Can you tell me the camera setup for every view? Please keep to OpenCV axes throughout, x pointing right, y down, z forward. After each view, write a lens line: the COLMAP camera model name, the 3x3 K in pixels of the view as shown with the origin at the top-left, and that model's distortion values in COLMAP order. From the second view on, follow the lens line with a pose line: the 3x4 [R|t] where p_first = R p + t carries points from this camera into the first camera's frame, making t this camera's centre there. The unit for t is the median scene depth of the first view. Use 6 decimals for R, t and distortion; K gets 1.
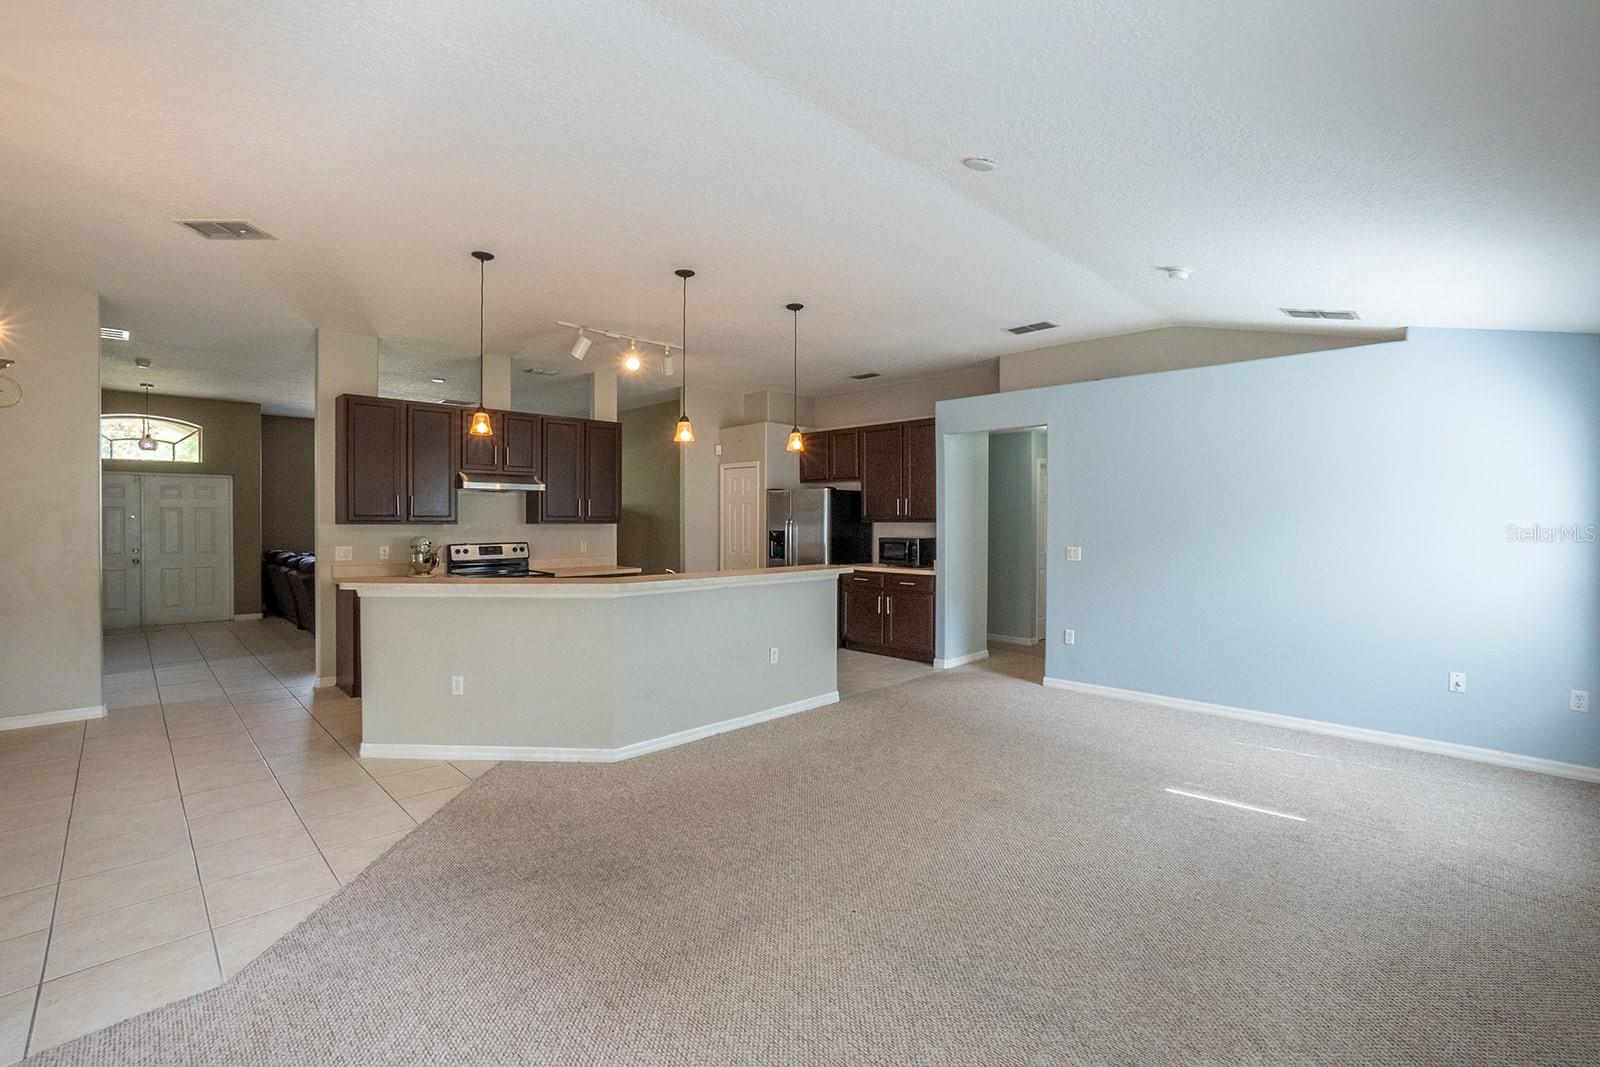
lens RADIAL K [[707.6, 0, 797.8], [0, 707.6, 526.4], [0, 0, 1]] dist [-0.061424, 0.022286]
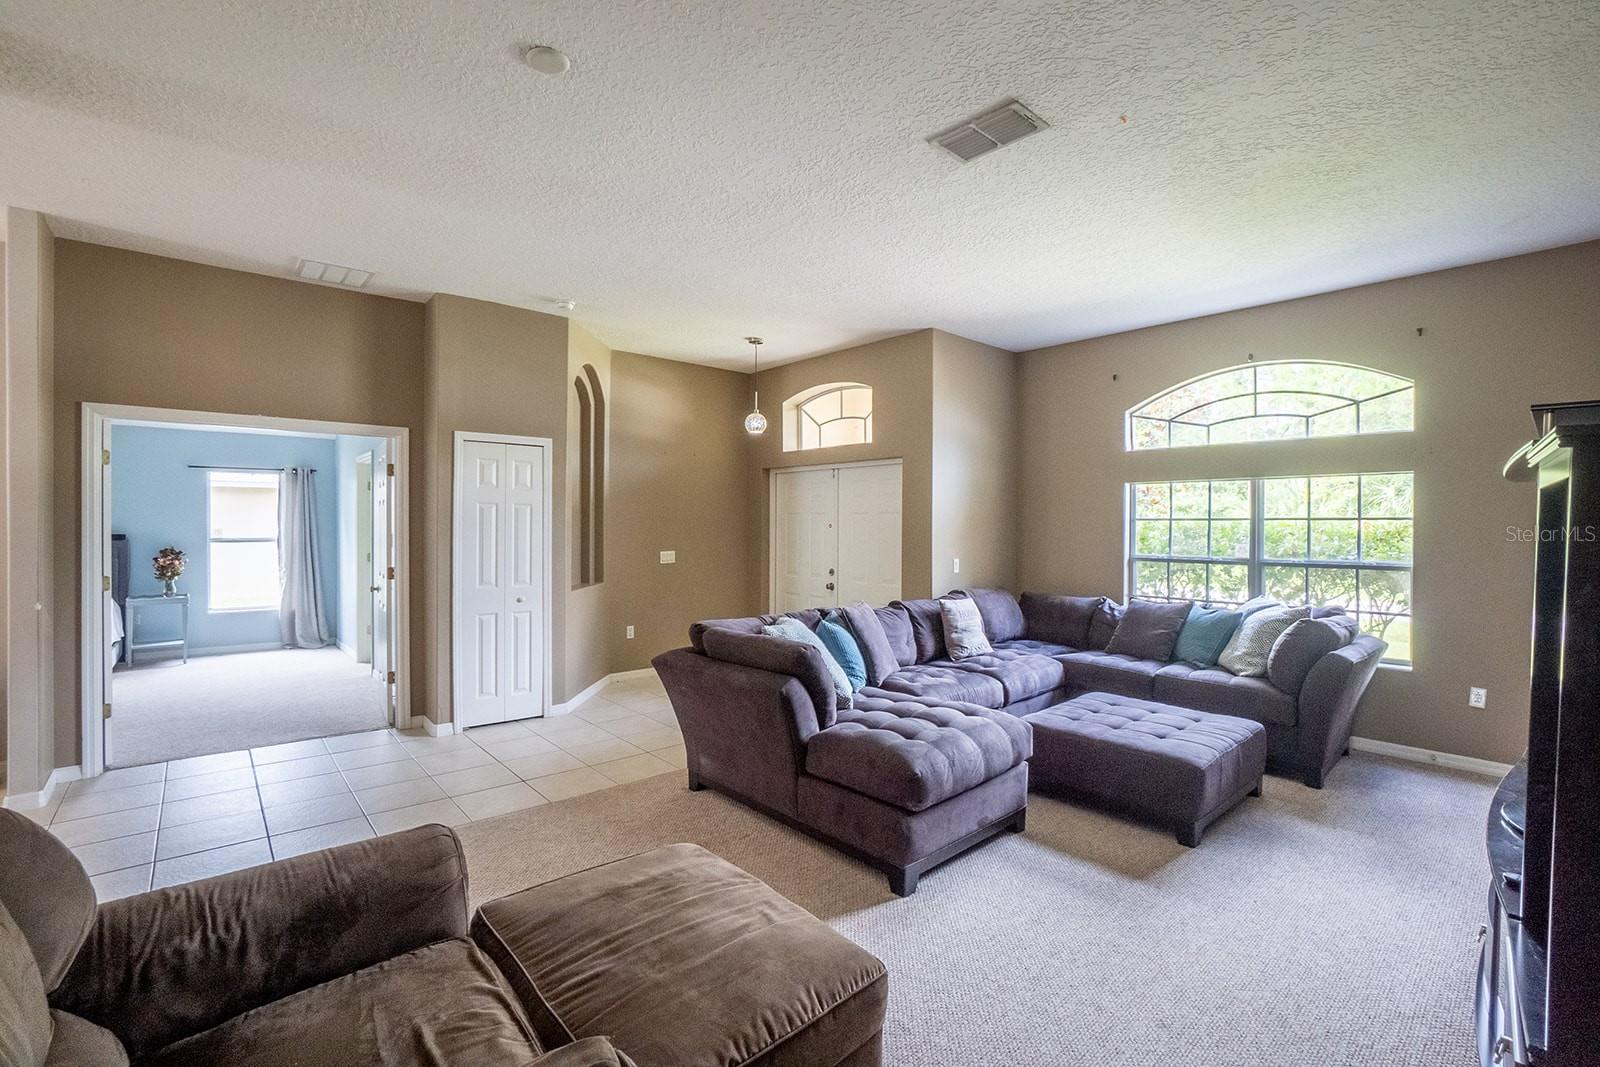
lens RADIAL K [[701.6, 0, 800.0], [0, 701.6, 533.5], [0, 0, 1]] dist [-0.053573, 0.000089]
pose [[-0.073879, 0.010041, -0.997217, -0.279936], [-0.014665, 0.999830, 0.011154, -0.017913], [0.997159, 0.015449, -0.073719, 1.319061]]
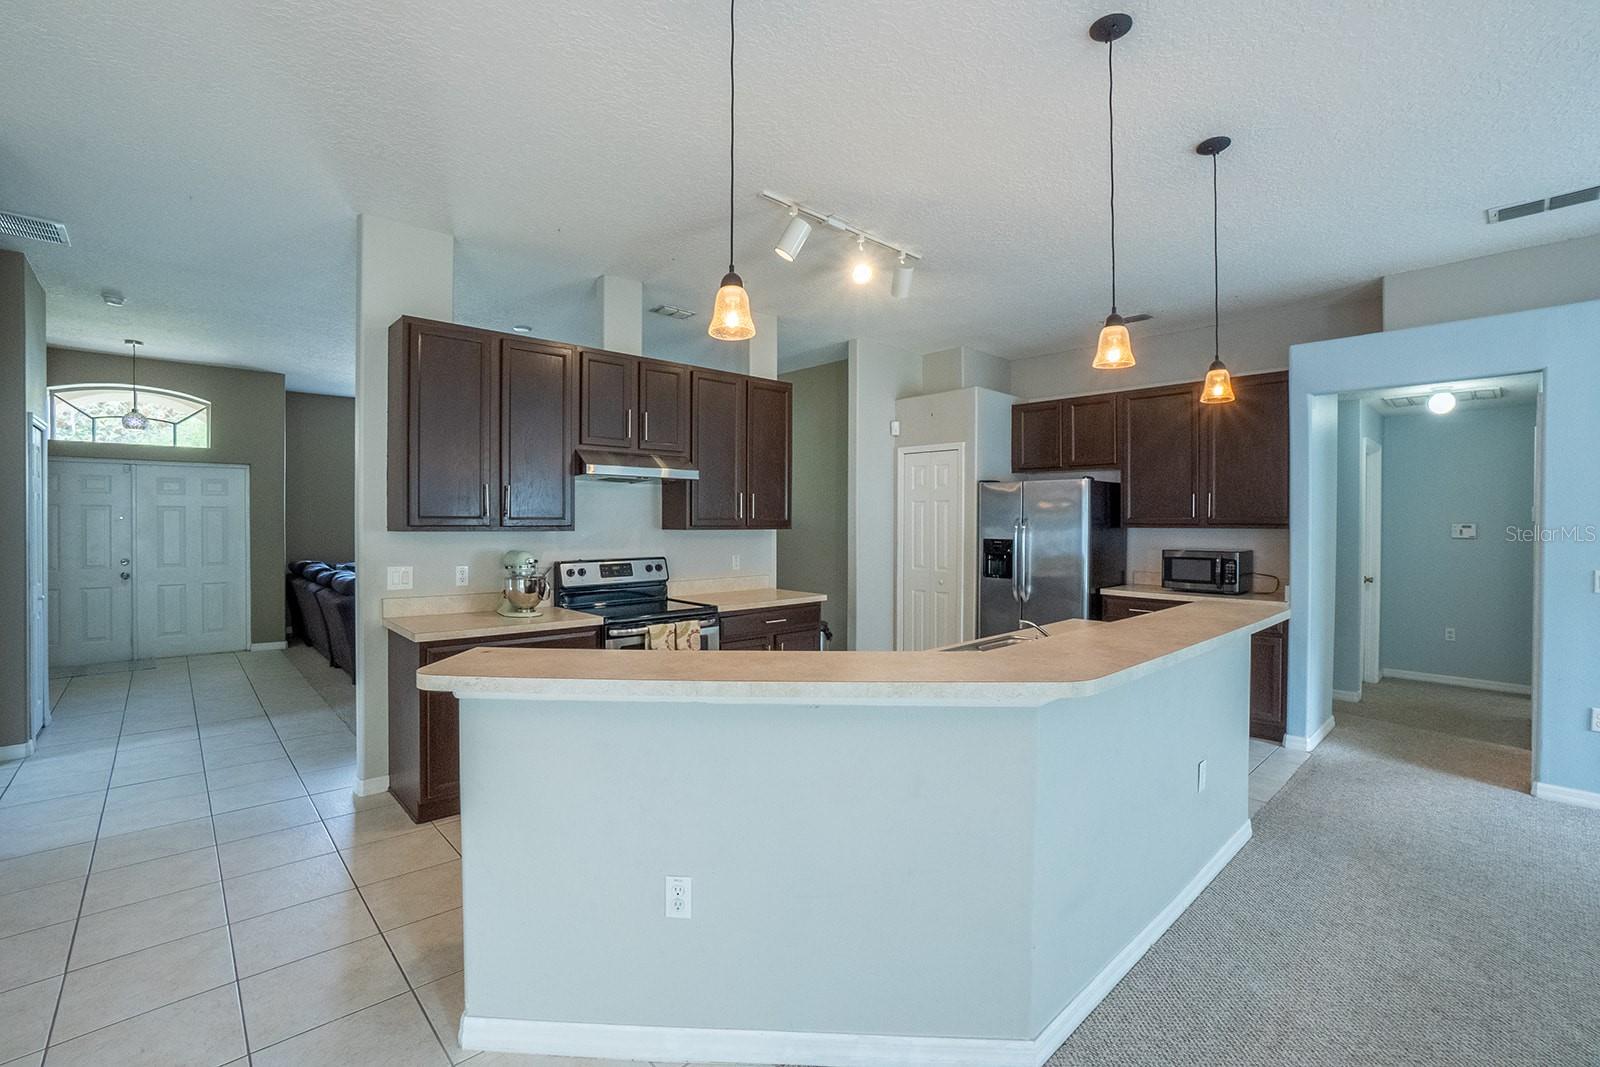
lens RADIAL K [[707.6, 0, 797.8], [0, 707.6, 526.4], [0, 0, 1]] dist [-0.061424, 0.022286]
pose [[0.999345, 0.001185, -0.036160, -0.239358], [-0.001245, 0.999998, -0.001641, -0.005948], [0.036158, 0.001685, 0.999345, 0.335917]]
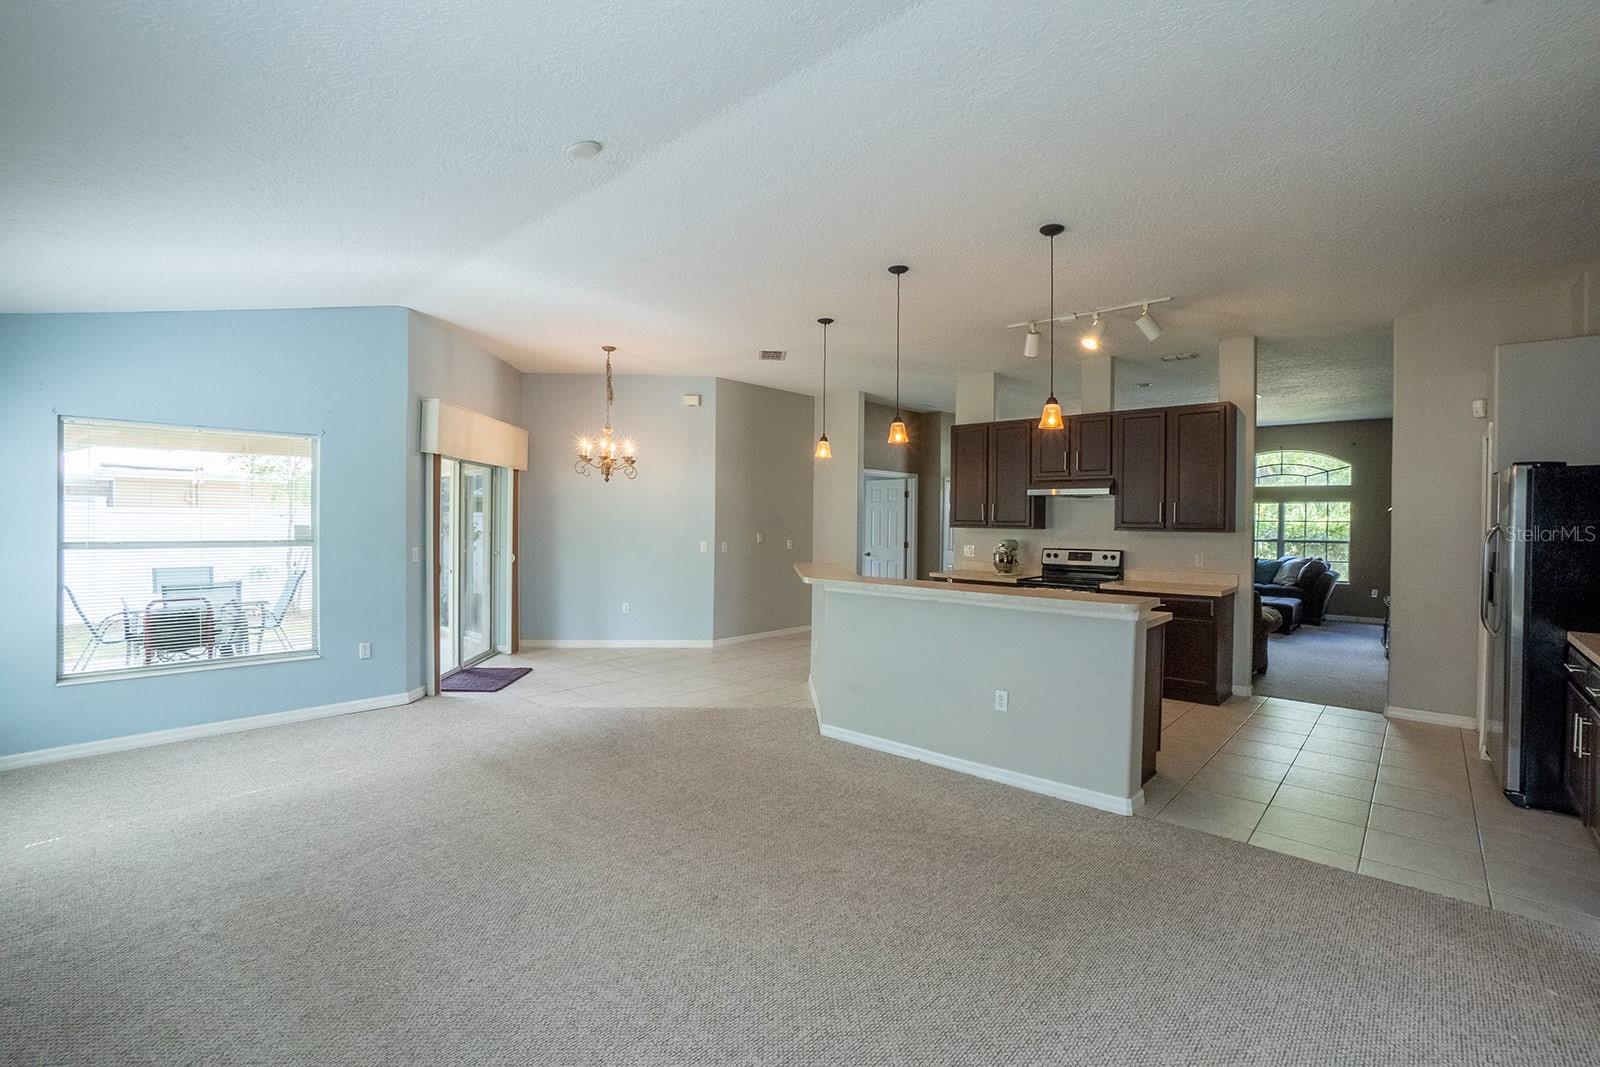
lens RADIAL K [[707.6, 0, 797.8], [0, 707.6, 526.4], [0, 0, 1]] dist [-0.061424, 0.022286]
pose [[0.043885, 0.006411, -0.999016, 0.532179], [-0.019896, 0.999787, 0.005542, -0.005827], [0.998838, 0.019633, 0.044003, 0.543622]]
